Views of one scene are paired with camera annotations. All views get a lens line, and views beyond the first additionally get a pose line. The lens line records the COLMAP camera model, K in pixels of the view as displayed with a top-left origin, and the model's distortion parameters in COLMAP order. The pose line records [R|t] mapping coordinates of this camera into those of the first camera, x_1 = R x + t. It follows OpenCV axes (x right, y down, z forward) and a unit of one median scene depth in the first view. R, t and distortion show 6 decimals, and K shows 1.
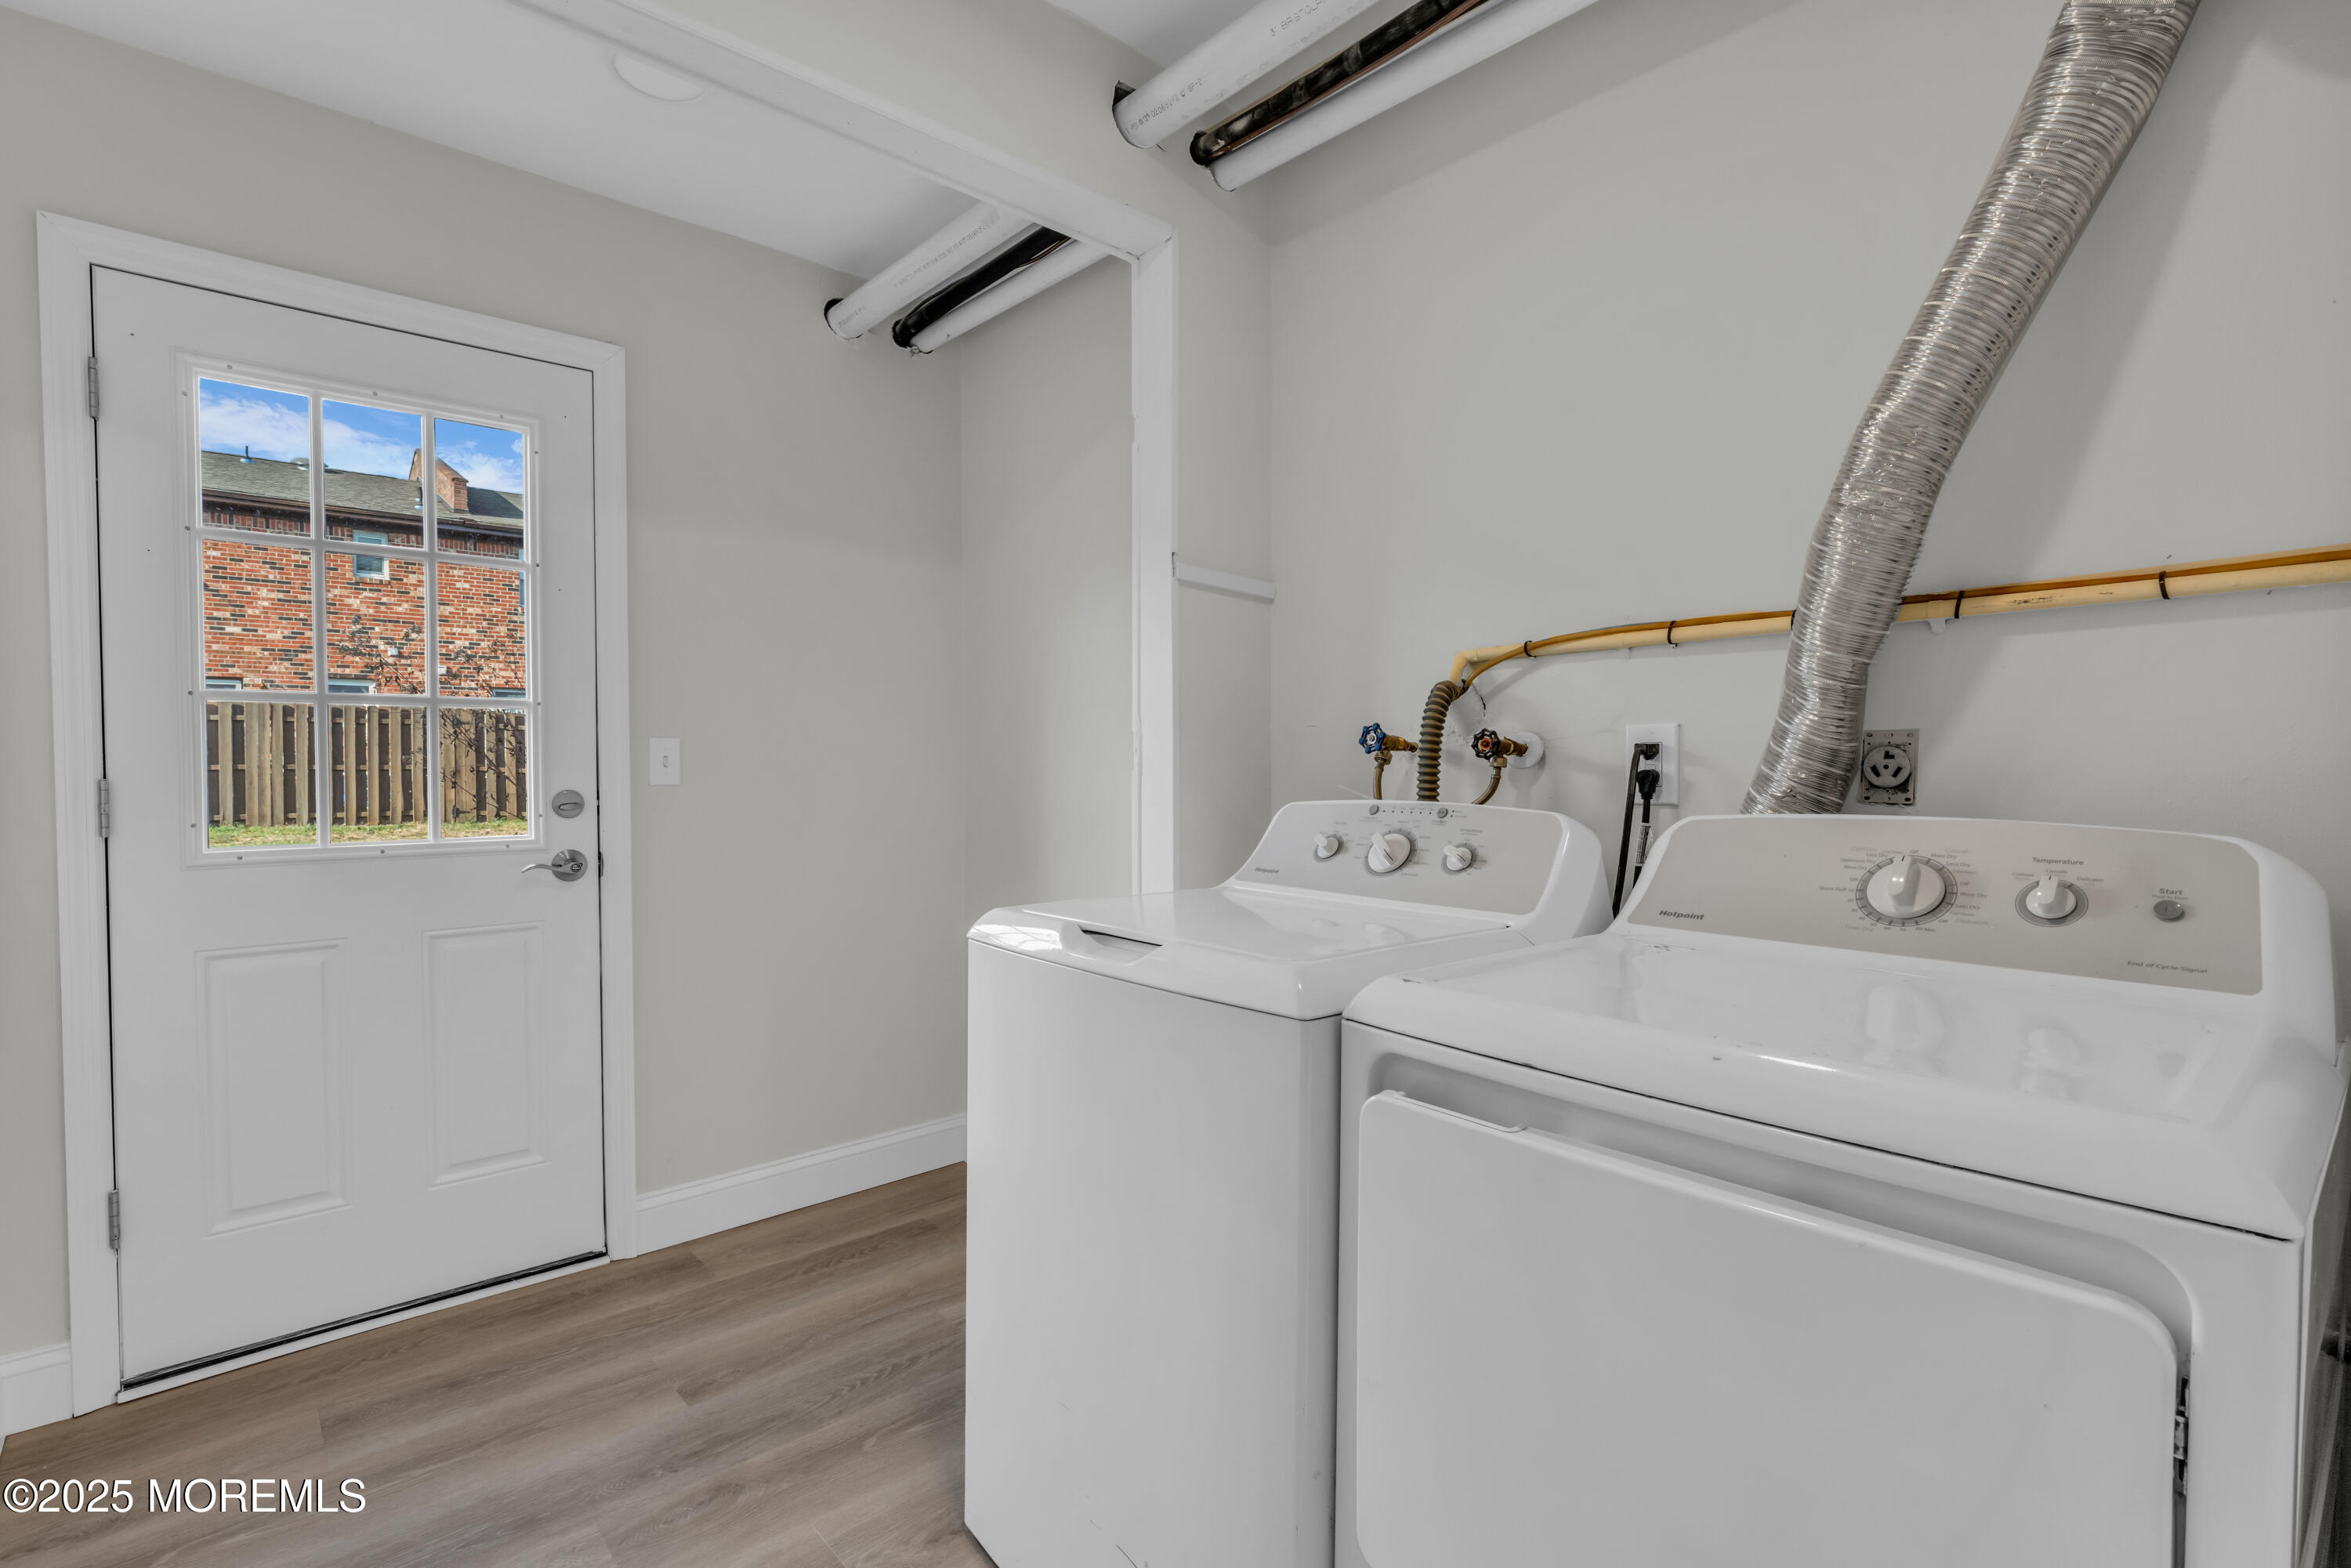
lens RADIAL K [[1103.3, 0, 1173.5], [0, 1103.3, 787.6], [0, 0, 1]] dist [-0.001778, -0.000160]
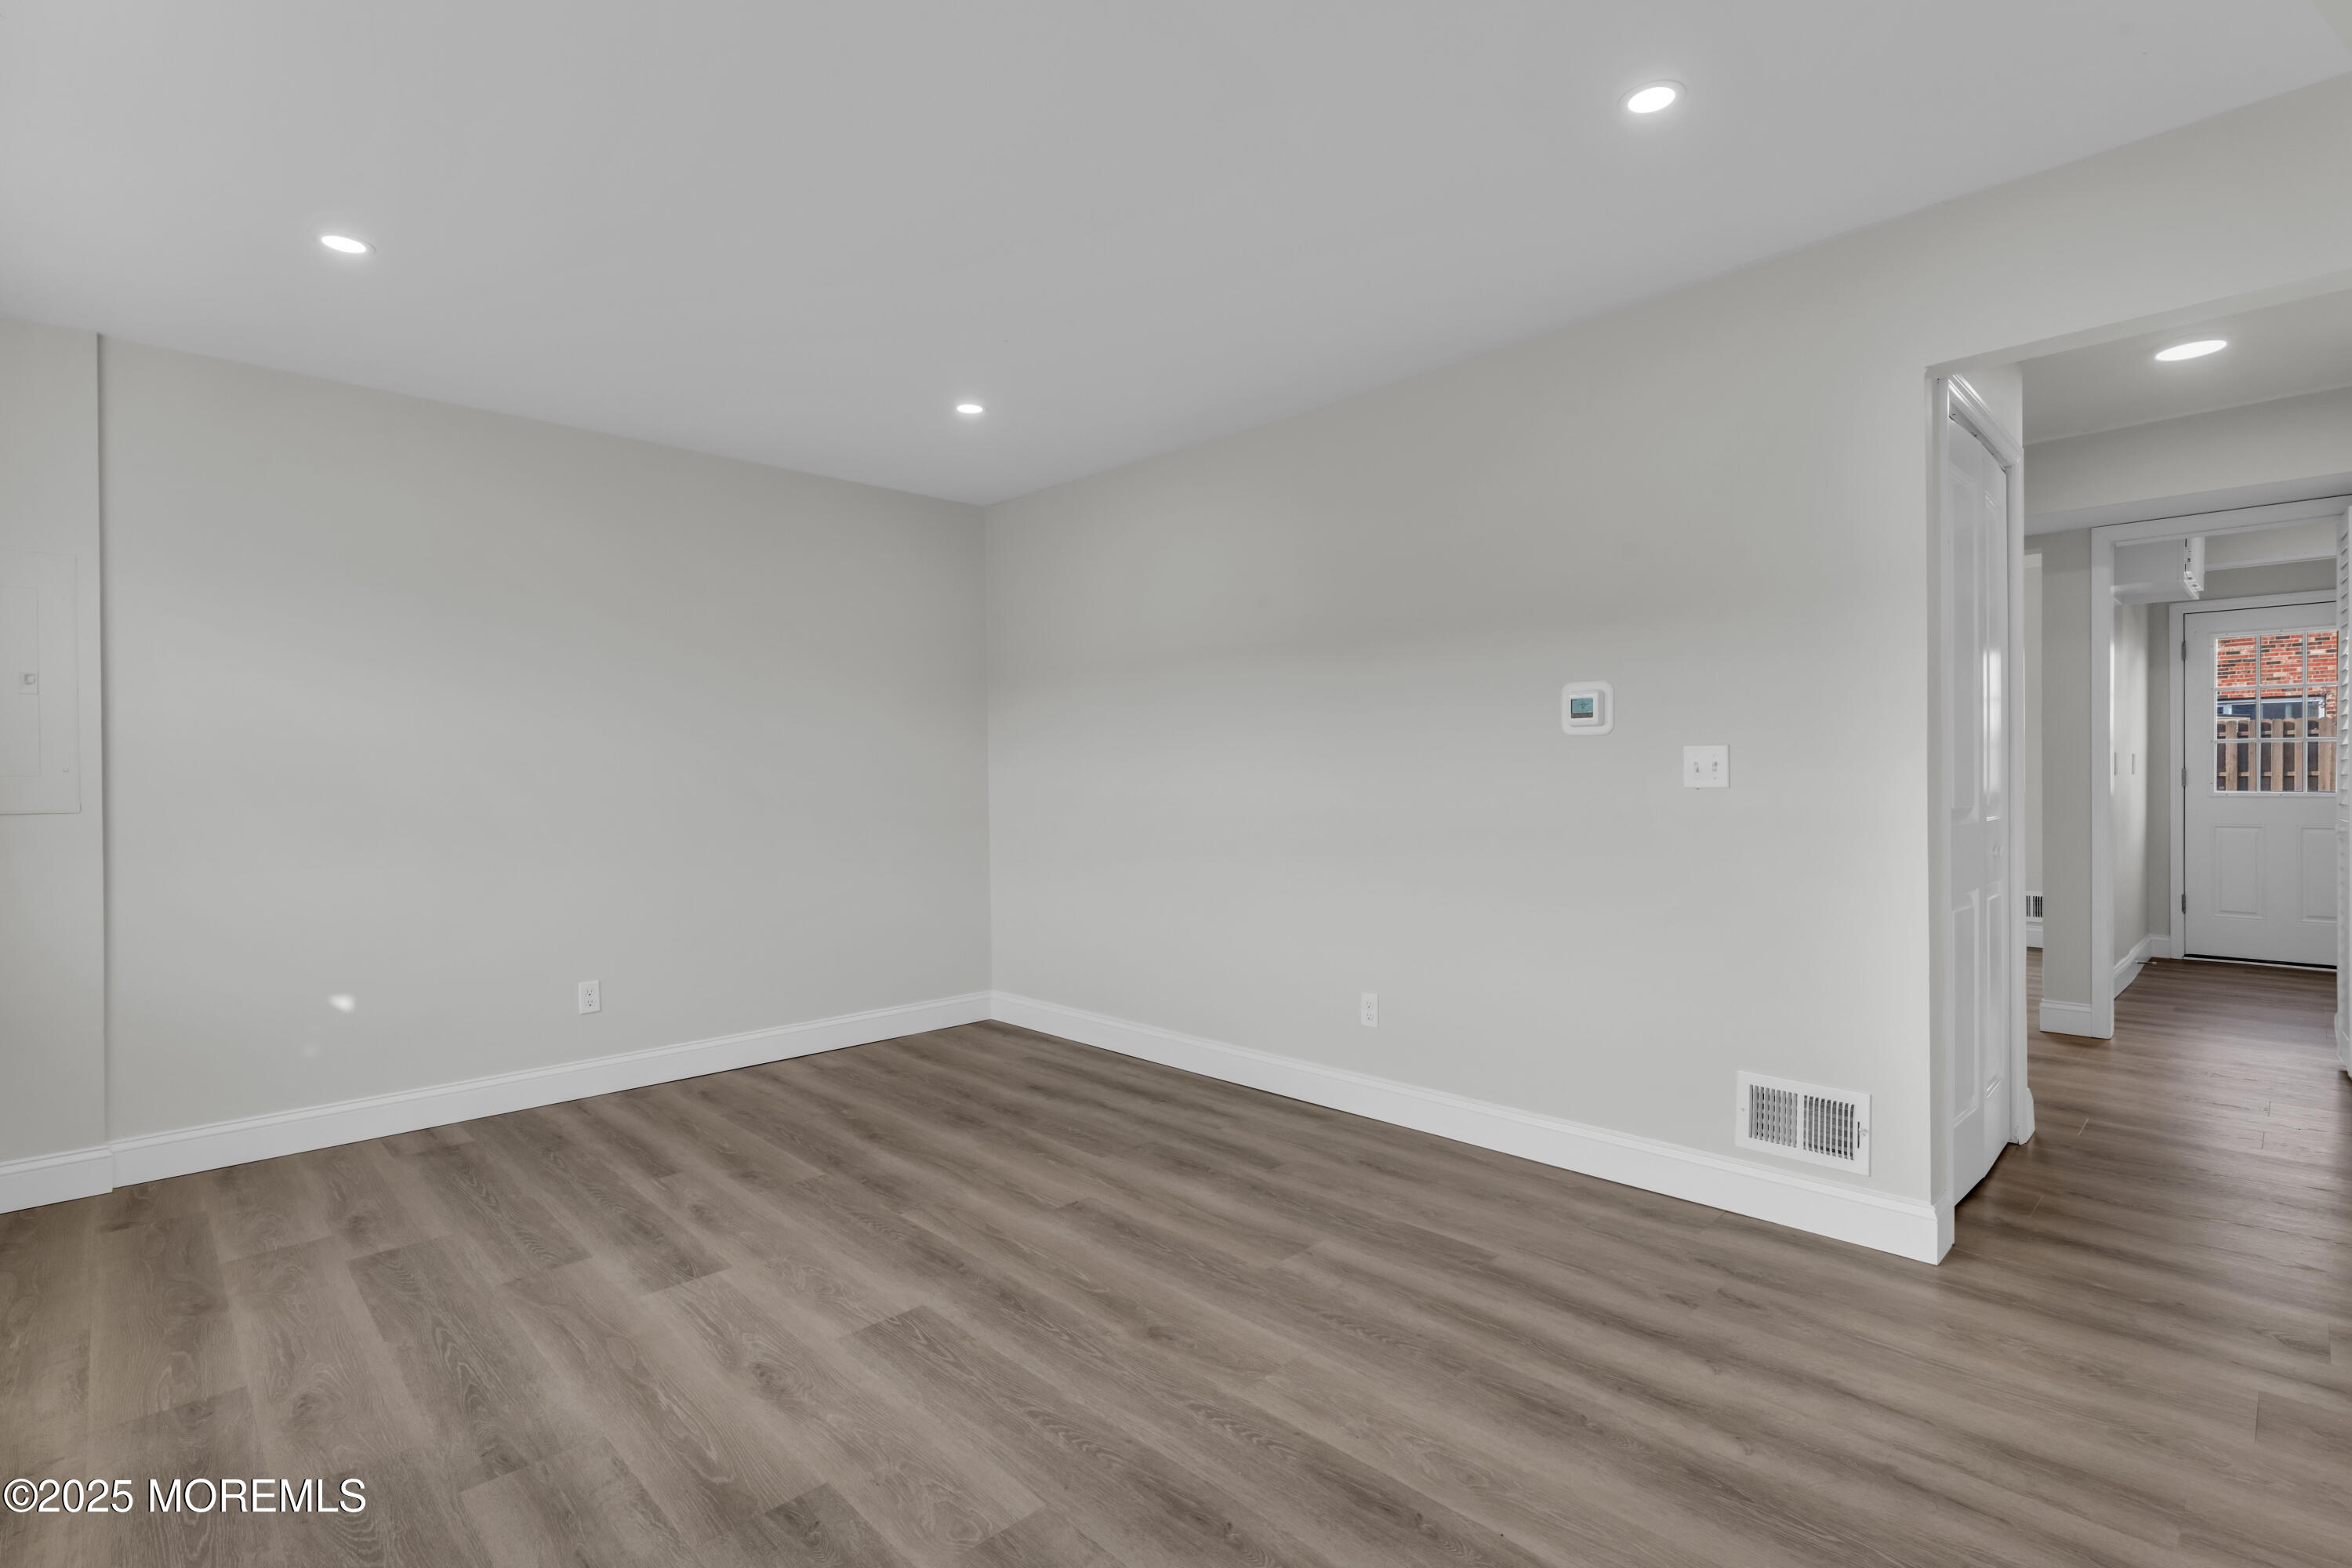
lens RADIAL K [[1103.8, 0, 1174.7], [0, 1103.8, 783.0], [0, 0, 1]] dist [-0.001778, -0.000160]
pose [[0.046018, 0.006584, -0.998919, 2.139769], [-0.019671, 0.999790, 0.005684, 0.072052], [0.998747, 0.019388, 0.046138, -2.124289]]
